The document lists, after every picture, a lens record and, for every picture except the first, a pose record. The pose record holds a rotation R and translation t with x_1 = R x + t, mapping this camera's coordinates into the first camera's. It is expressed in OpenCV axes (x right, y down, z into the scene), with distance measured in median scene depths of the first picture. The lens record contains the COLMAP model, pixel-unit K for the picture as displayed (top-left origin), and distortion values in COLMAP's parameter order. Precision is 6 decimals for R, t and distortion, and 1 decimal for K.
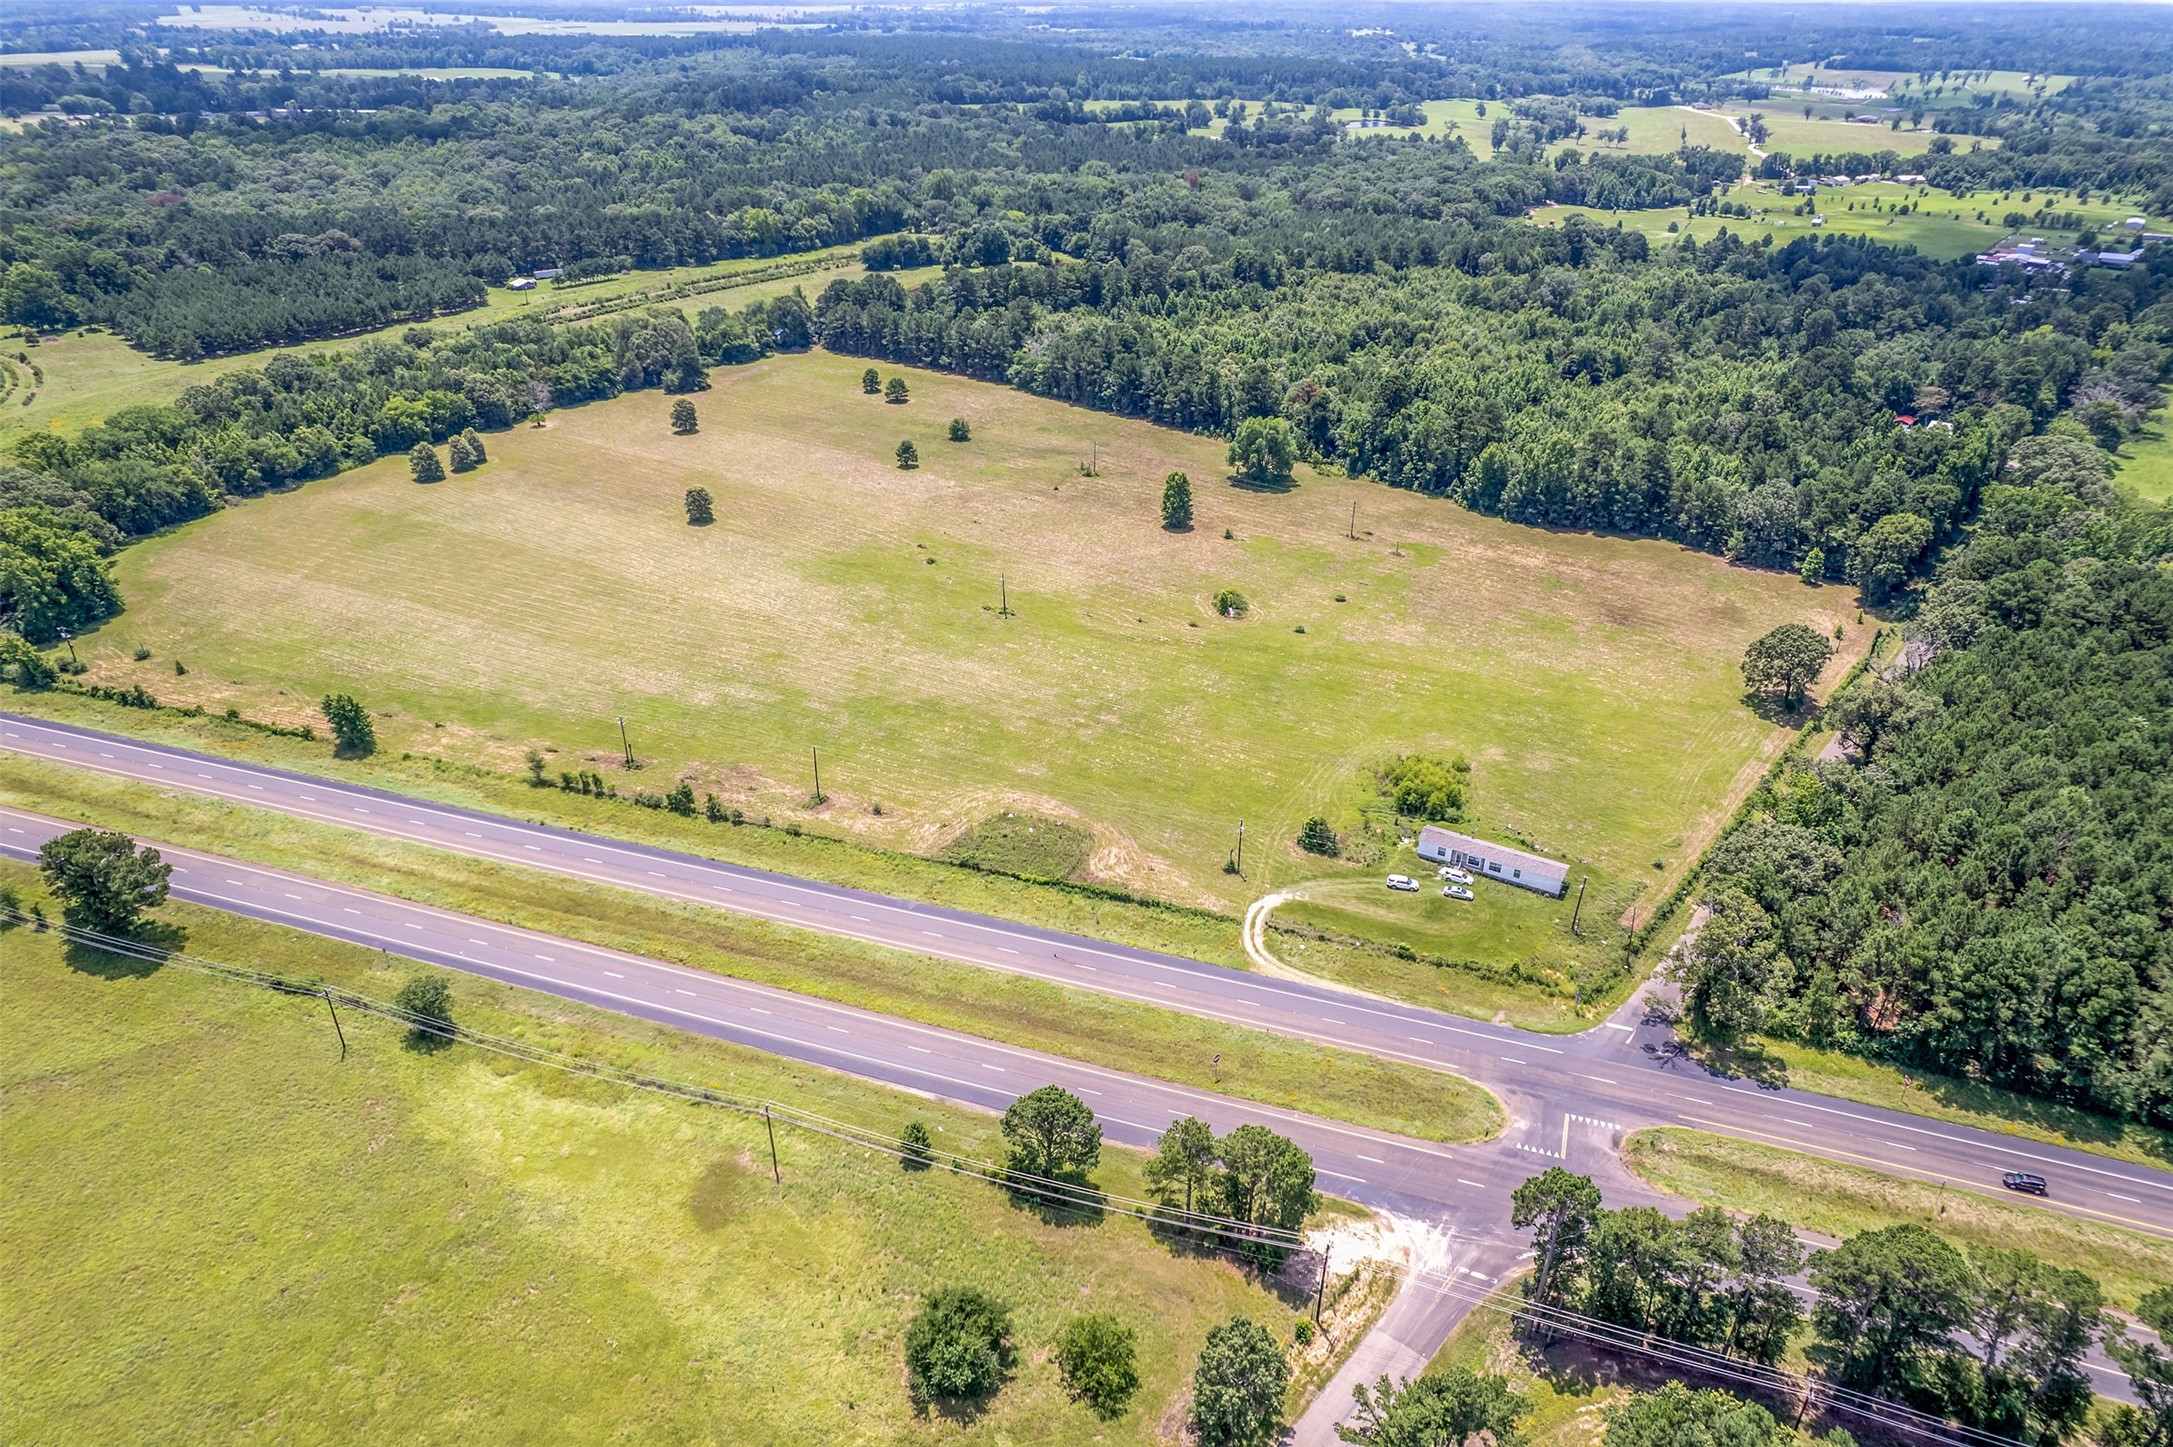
lens RADIAL K [[1382.2, 0, 1086.5], [0, 1382.2, 723.5], [0, 0, 1]] dist [-0.032141, 0.004394]
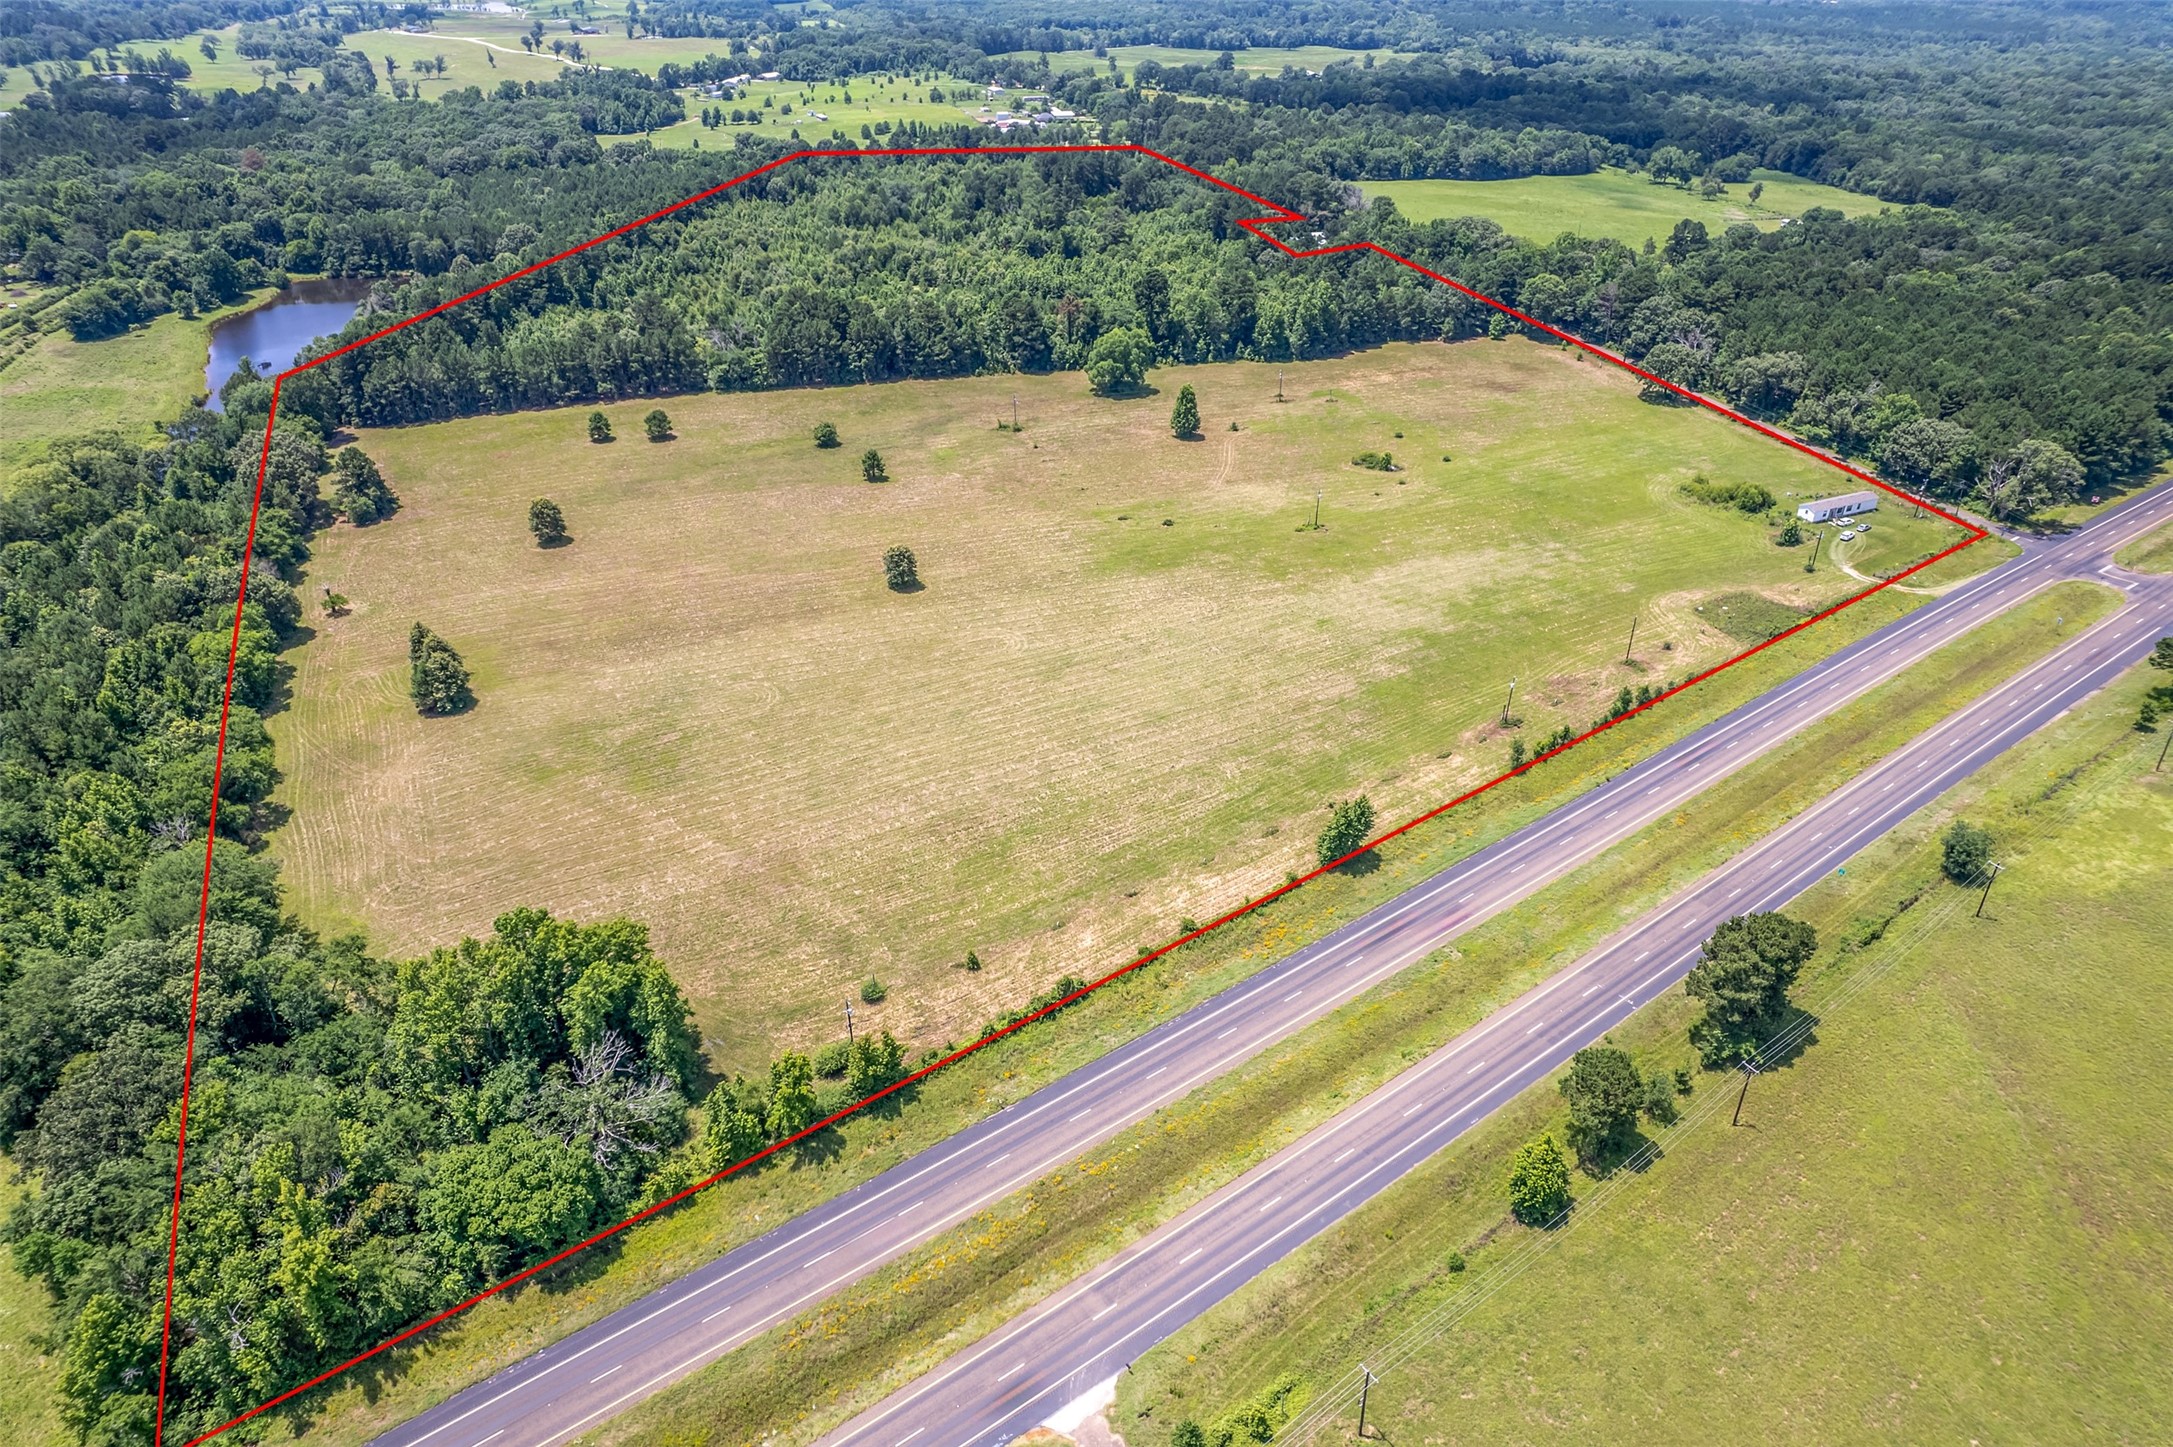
lens RADIAL K [[1382.2, 0, 1086.5], [0, 1382.2, 723.5], [0, 0, 1]] dist [-0.032141, 0.004394]
pose [[0.570545, -0.425109, 0.702680, -1.270950], [0.389327, 0.893360, 0.224351, -0.331033], [-0.723120, 0.145570, 0.675209, 0.567578]]
